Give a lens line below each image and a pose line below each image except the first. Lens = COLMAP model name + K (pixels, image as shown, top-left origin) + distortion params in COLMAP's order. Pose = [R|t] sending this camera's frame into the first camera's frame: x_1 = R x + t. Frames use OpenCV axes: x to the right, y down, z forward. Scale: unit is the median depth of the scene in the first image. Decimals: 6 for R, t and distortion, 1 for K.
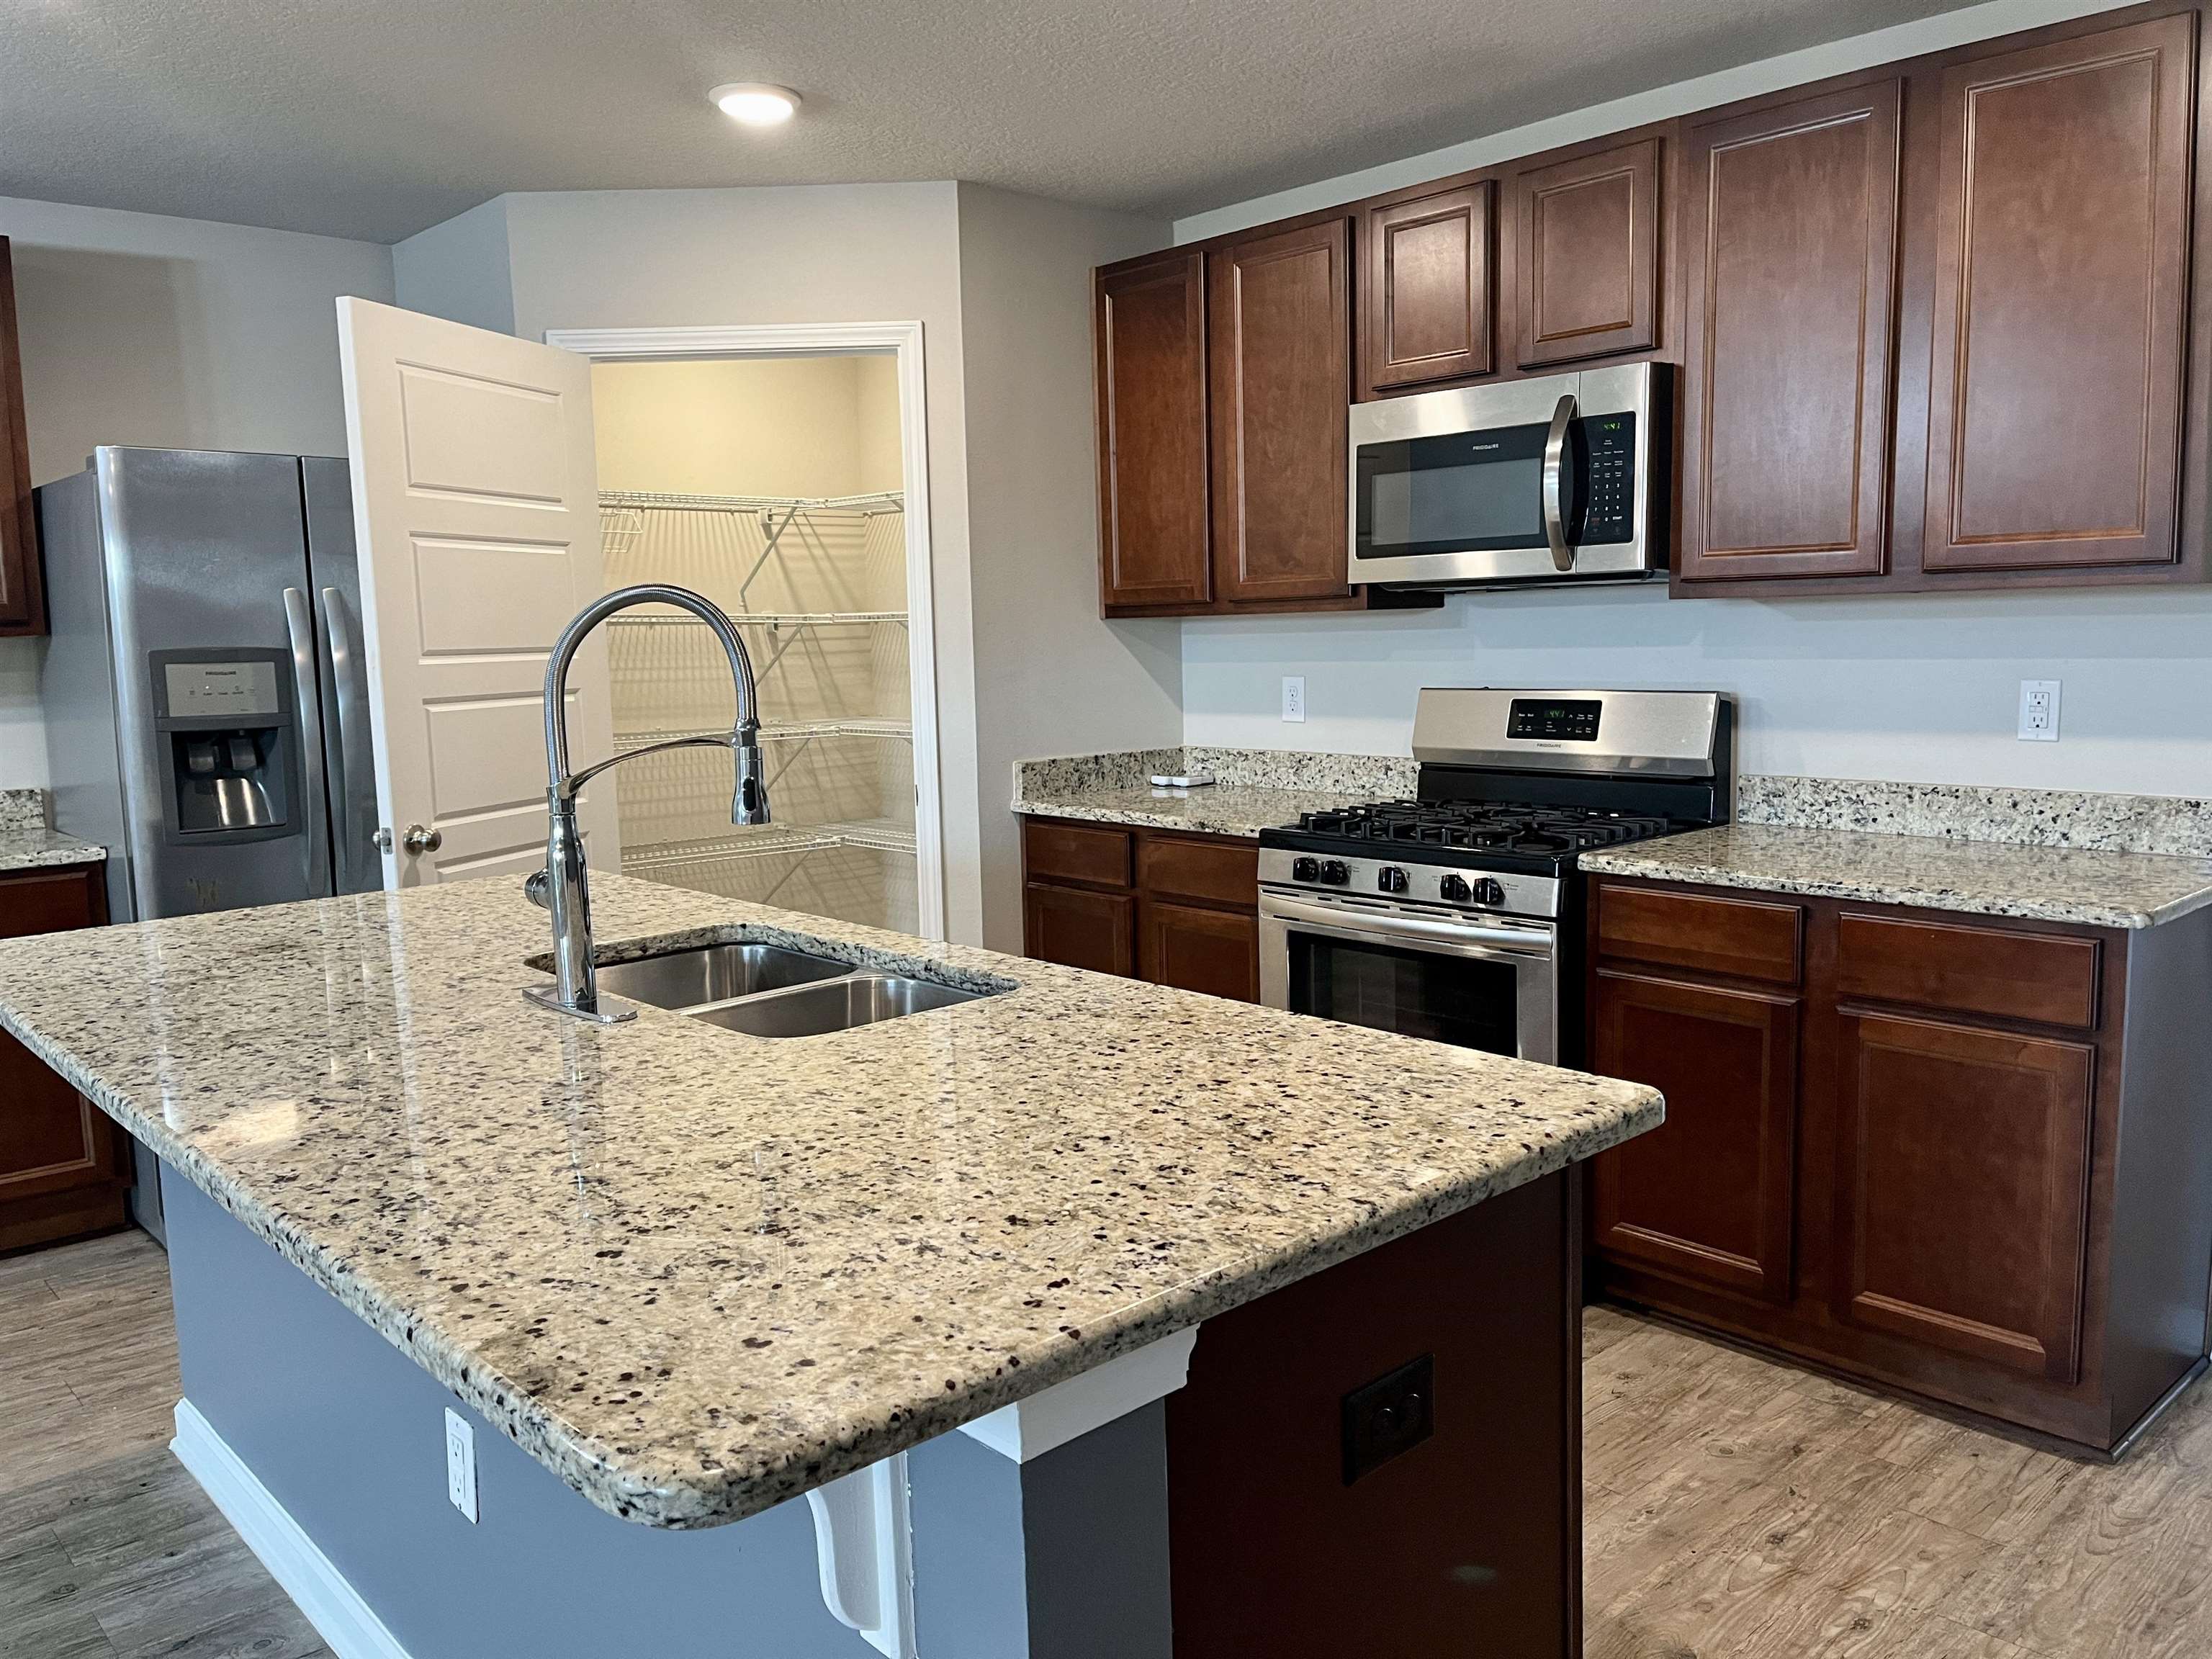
lens RADIAL K [[1687.5, 0, 1106.0], [0, 1687.5, 829.5], [0, 0, 1]] dist [0.100583, -0.133547]
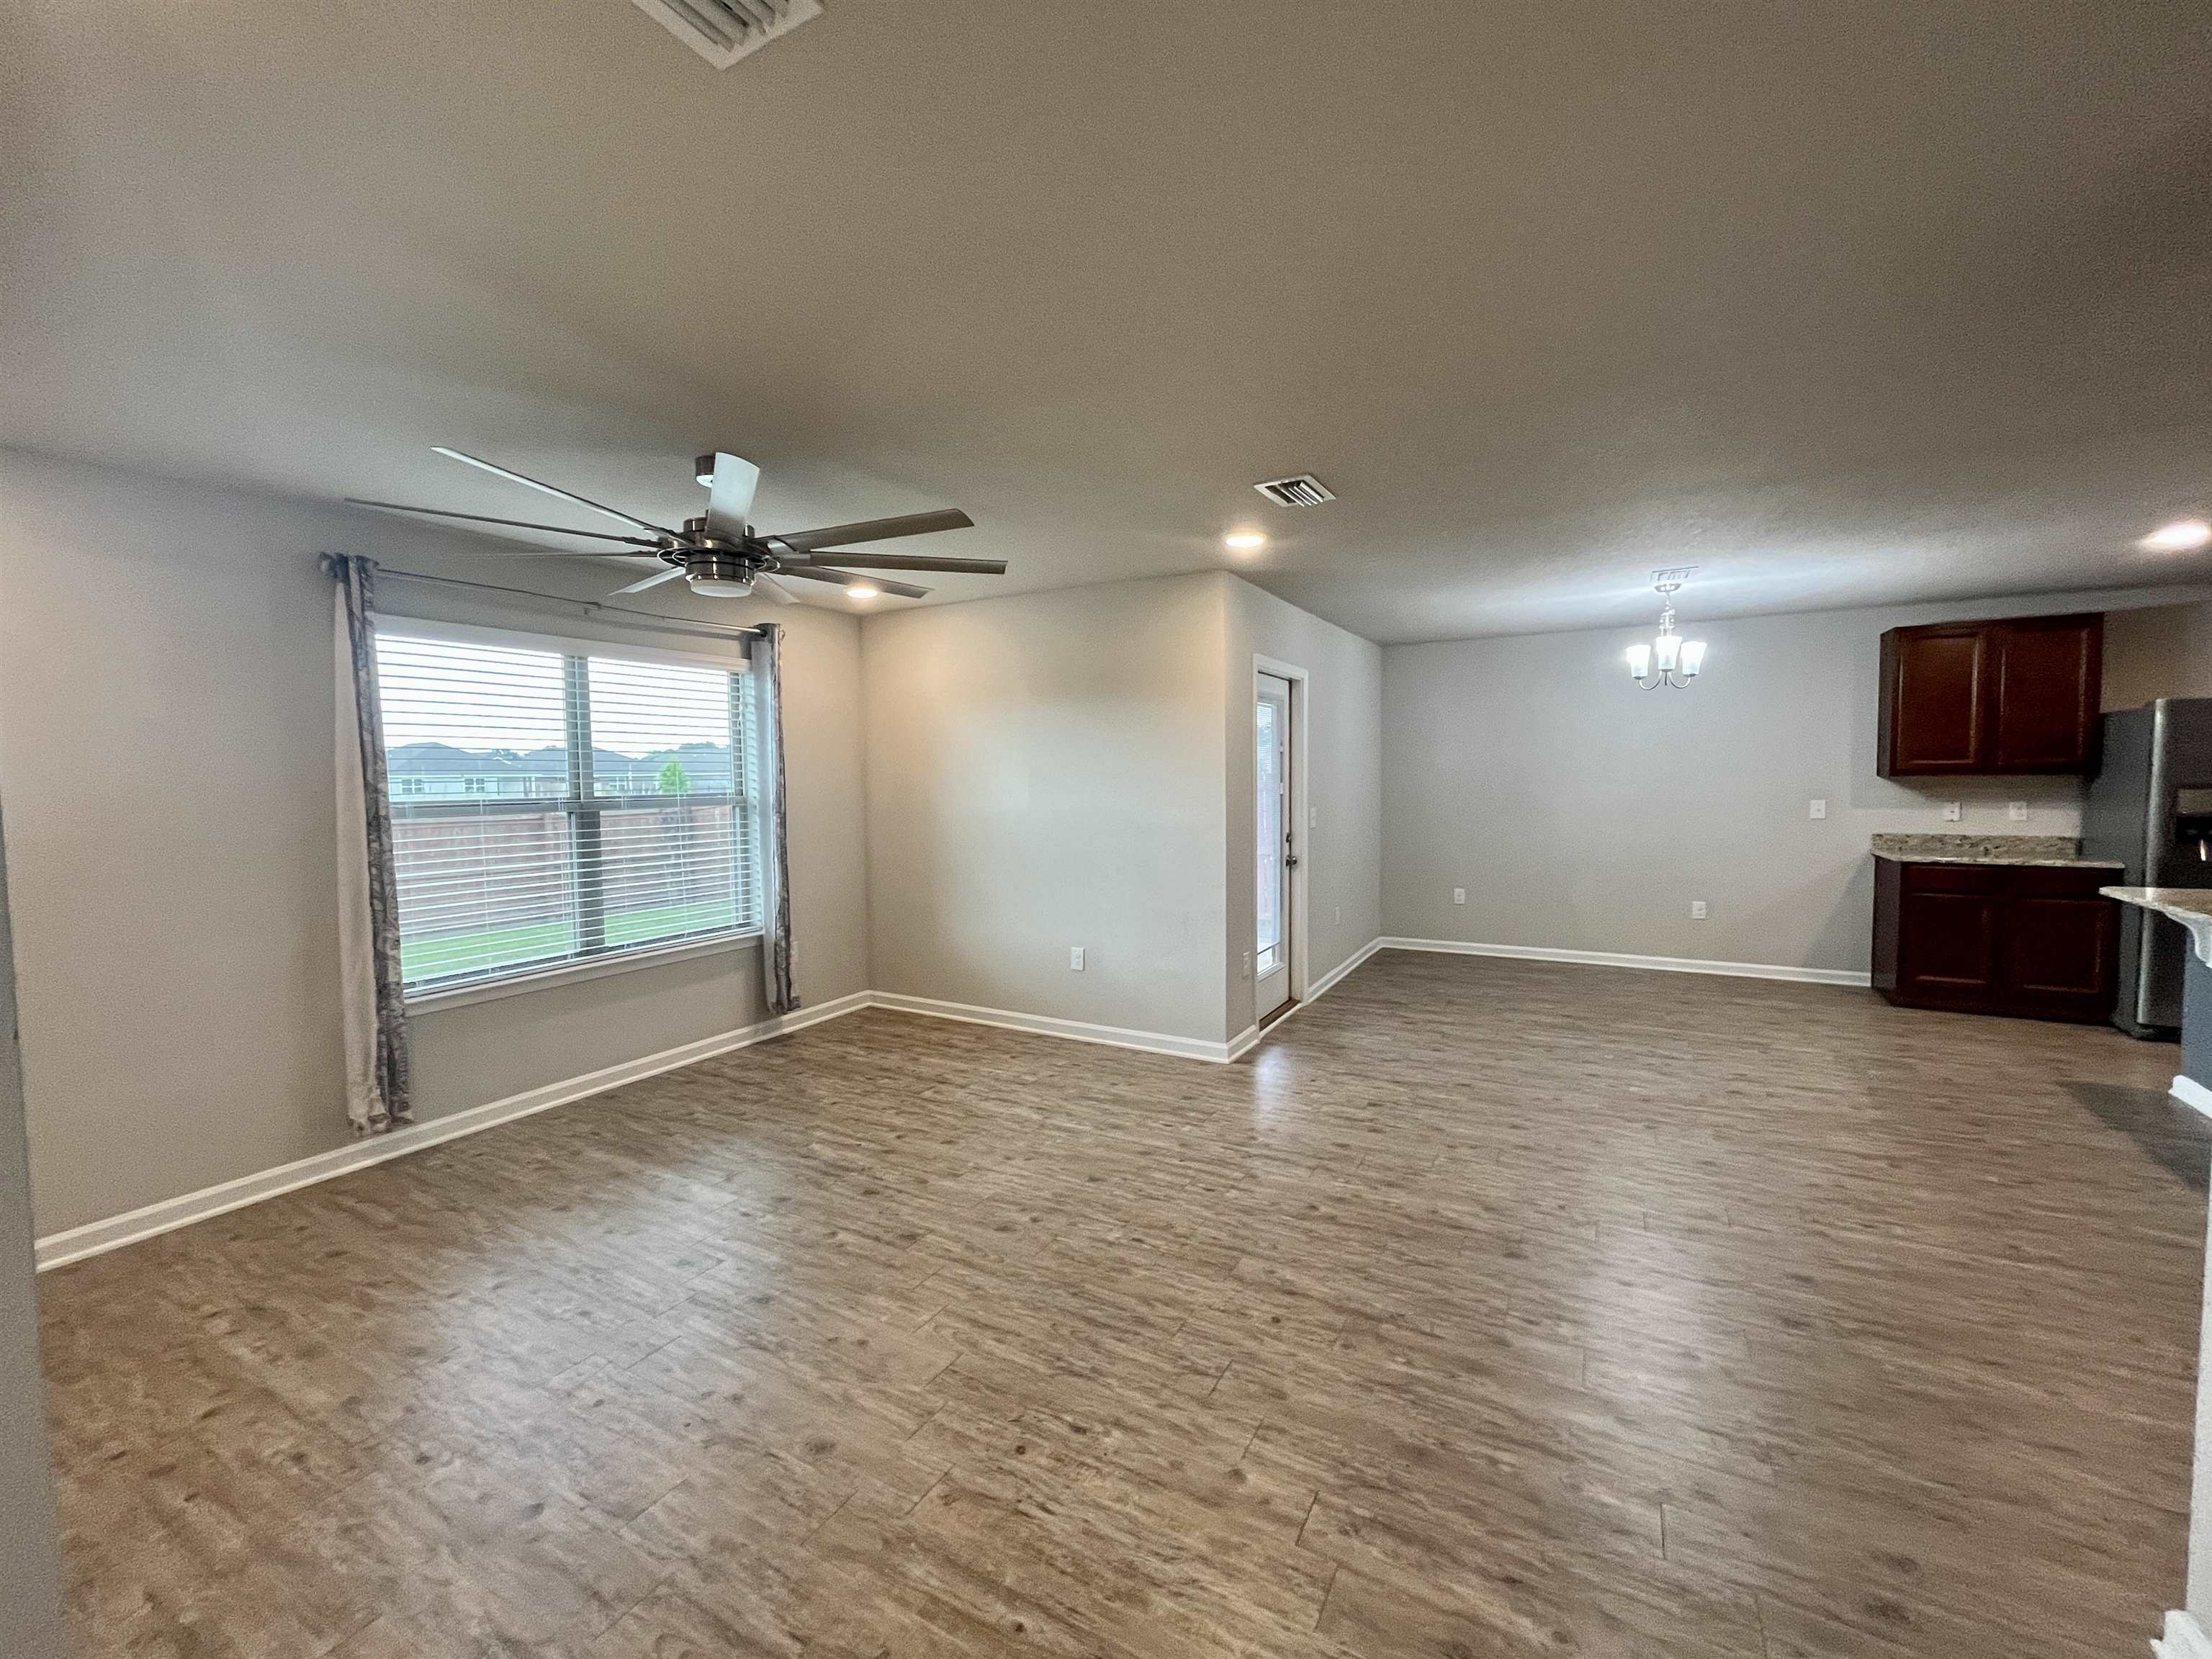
lens RADIAL K [[894.4, 0, 1106.0], [0, 894.4, 829.5], [0, 0, 1]] dist [-0.001534, -0.000083]
pose [[0.314058, 0.080394, -0.945994, 0.160220], [-0.112491, 0.992540, 0.047004, 0.070214], [0.942716, 0.091654, 0.320759, -0.814023]]
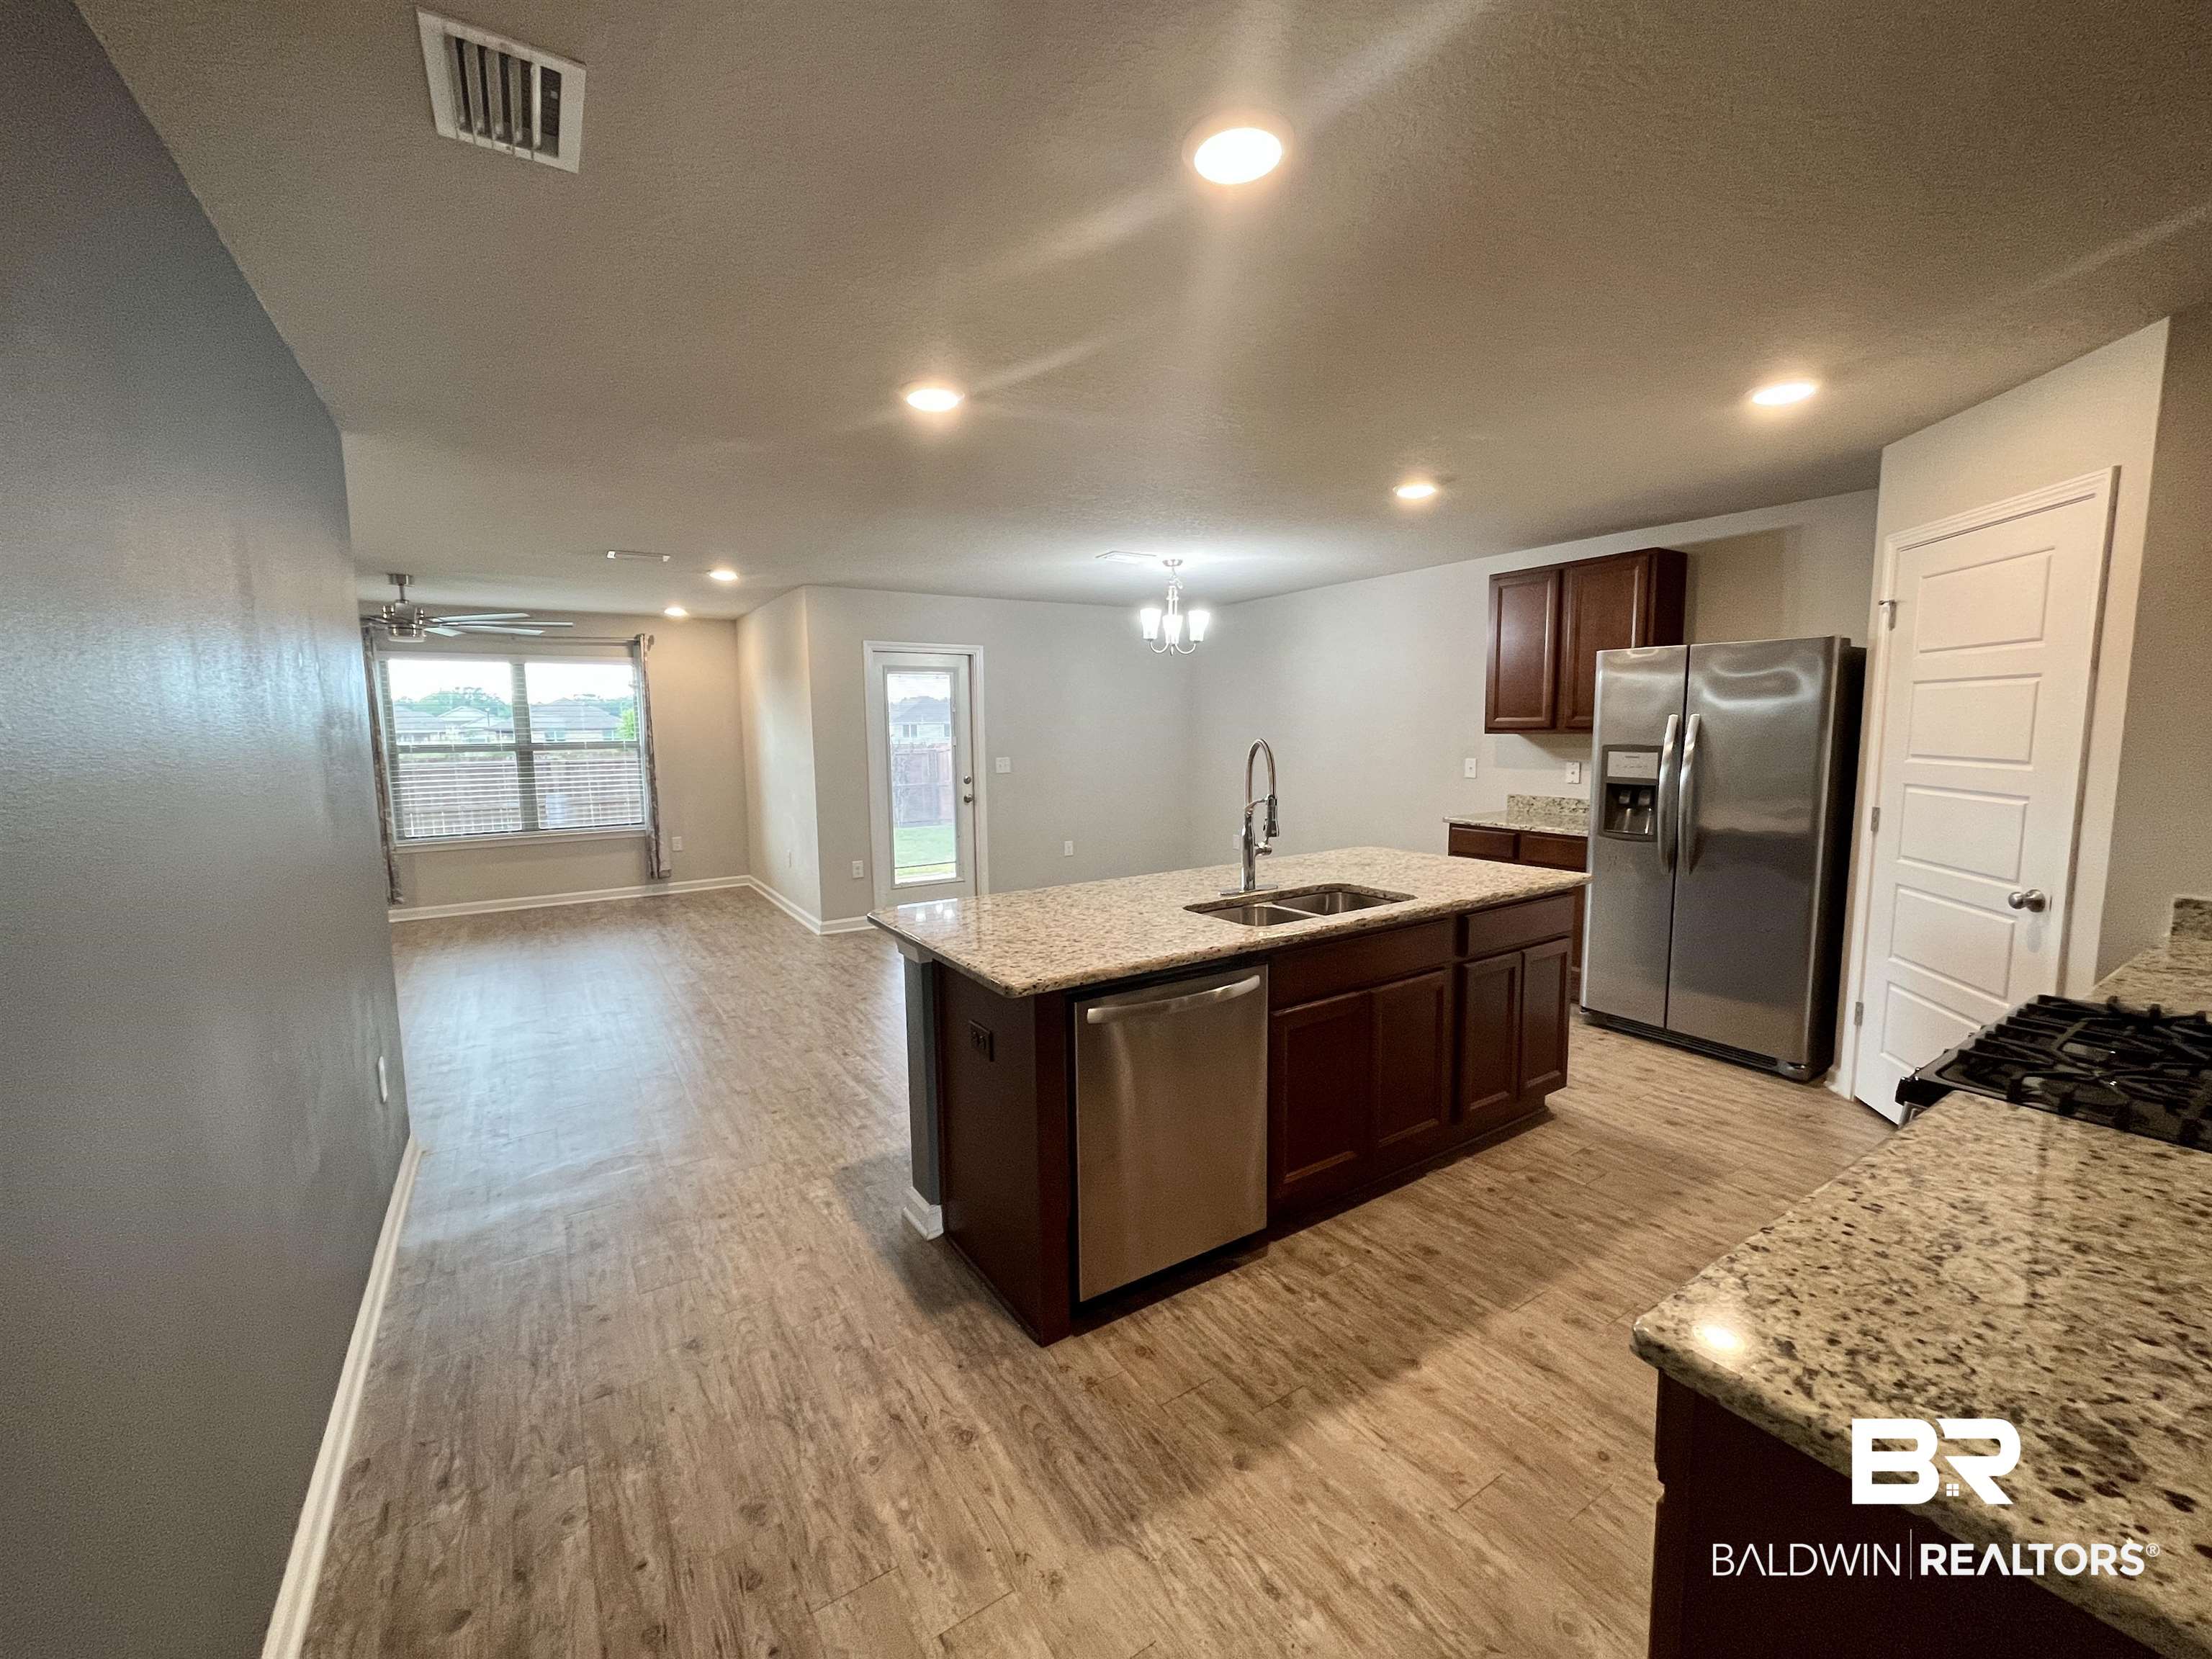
lens RADIAL K [[884.5, 0, 1108.9], [0, 884.5, 820.0], [0, 0, 1]] dist [-0.000839, -0.000068]
pose [[-0.156362, 0.133179, -0.978680, 0.665681], [-0.105115, 0.982997, 0.150560, -0.119471], [0.982090, 0.126416, -0.139705, 0.586969]]
